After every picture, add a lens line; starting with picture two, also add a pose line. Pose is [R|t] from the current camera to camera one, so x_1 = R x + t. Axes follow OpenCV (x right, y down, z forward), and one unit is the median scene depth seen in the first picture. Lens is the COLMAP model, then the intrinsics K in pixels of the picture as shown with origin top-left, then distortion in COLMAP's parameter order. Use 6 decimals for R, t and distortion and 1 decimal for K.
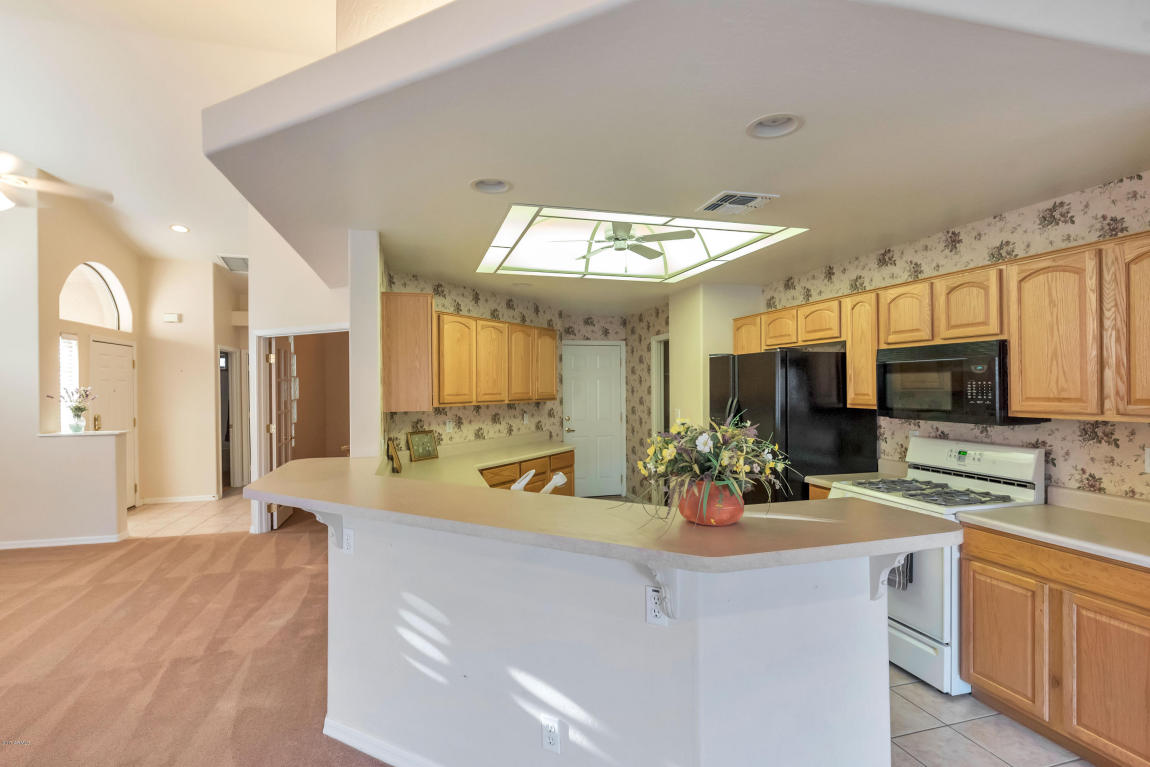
lens RADIAL K [[568.2, 0, 589.8], [0, 568.2, 388.8], [0, 0, 1]] dist [0.001160, -0.000903]
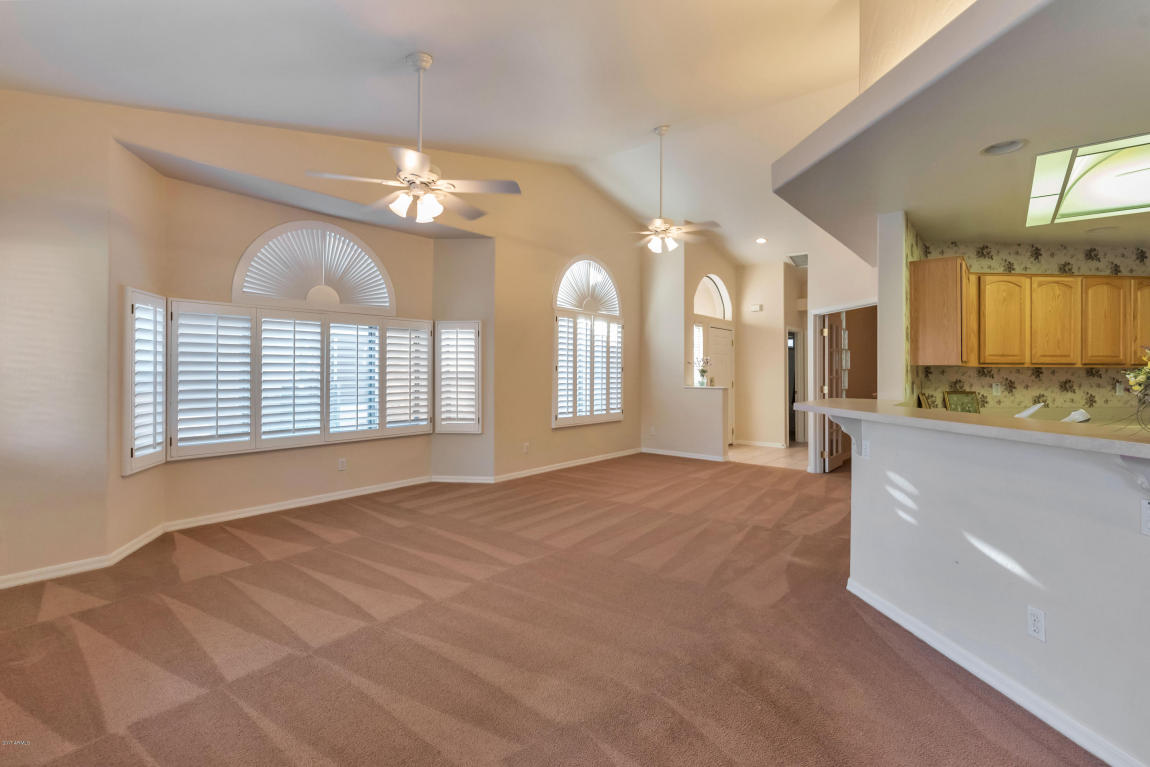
lens RADIAL K [[561.1, 0, 563.0], [0, 561.1, 373.2], [0, 0, 1]] dist [0.011271, -0.001144]
pose [[0.569292, 0.004153, -0.822125, 0.142757], [-0.011121, 0.999935, -0.002649, 0.054985], [0.822060, 0.010652, 0.569301, -0.189585]]
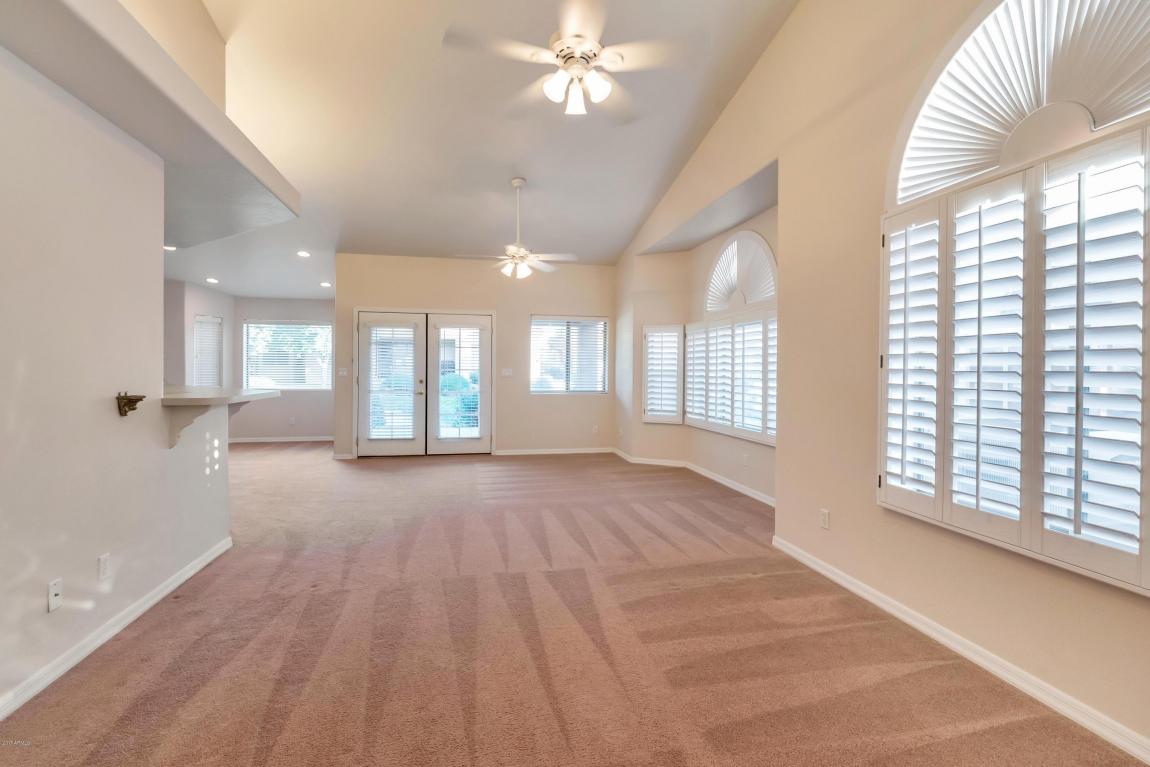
lens RADIAL K [[521.6, 0, 569.7], [0, 521.6, 372.6], [0, 0, 1]] dist [0.013731, 0.001027]
pose [[-0.996287, -0.002220, 0.086069, -0.874943], [-0.000565, 0.999815, 0.019249, 0.038630], [-0.086095, 0.019129, -0.996103, 1.350823]]
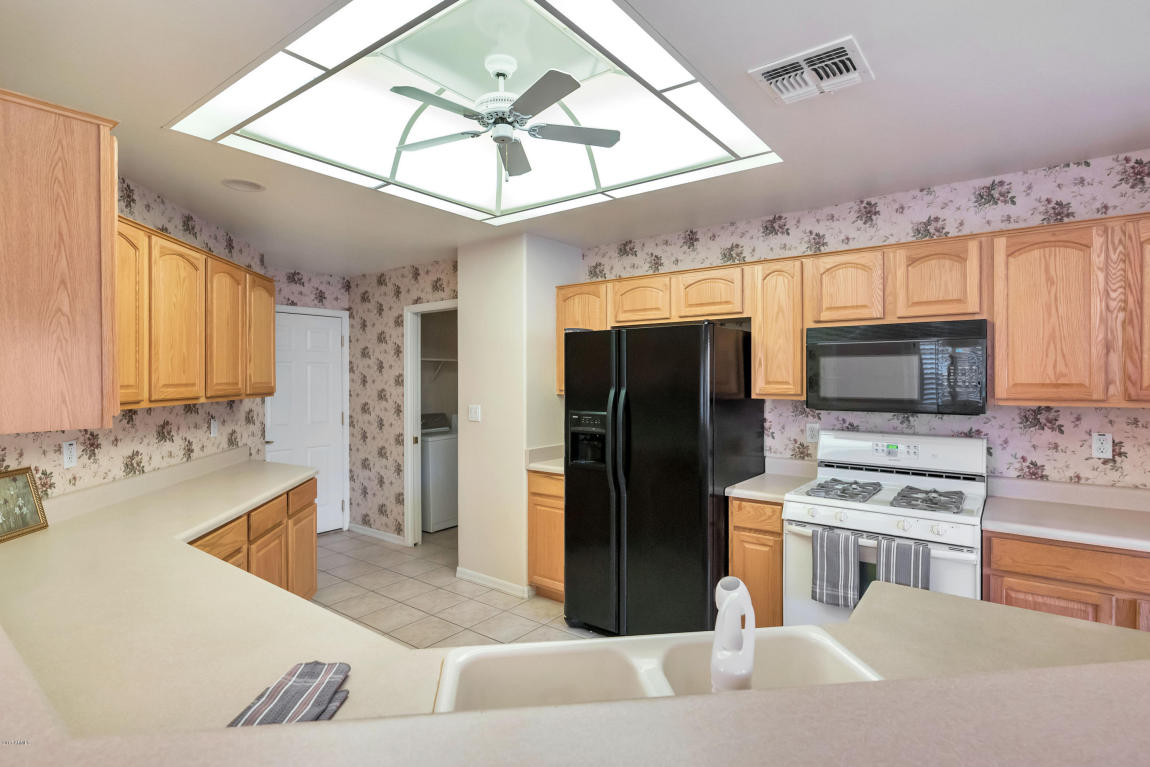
lens RADIAL K [[568.2, 0, 578.7], [0, 568.2, 379.2], [0, 0, 1]] dist [0.001160, -0.000903]
pose [[0.808149, 0.001852, 0.588975, -0.207807], [0.000882, 0.999990, -0.004355, 0.007255], [-0.588977, 0.004039, 0.808140, 0.424074]]
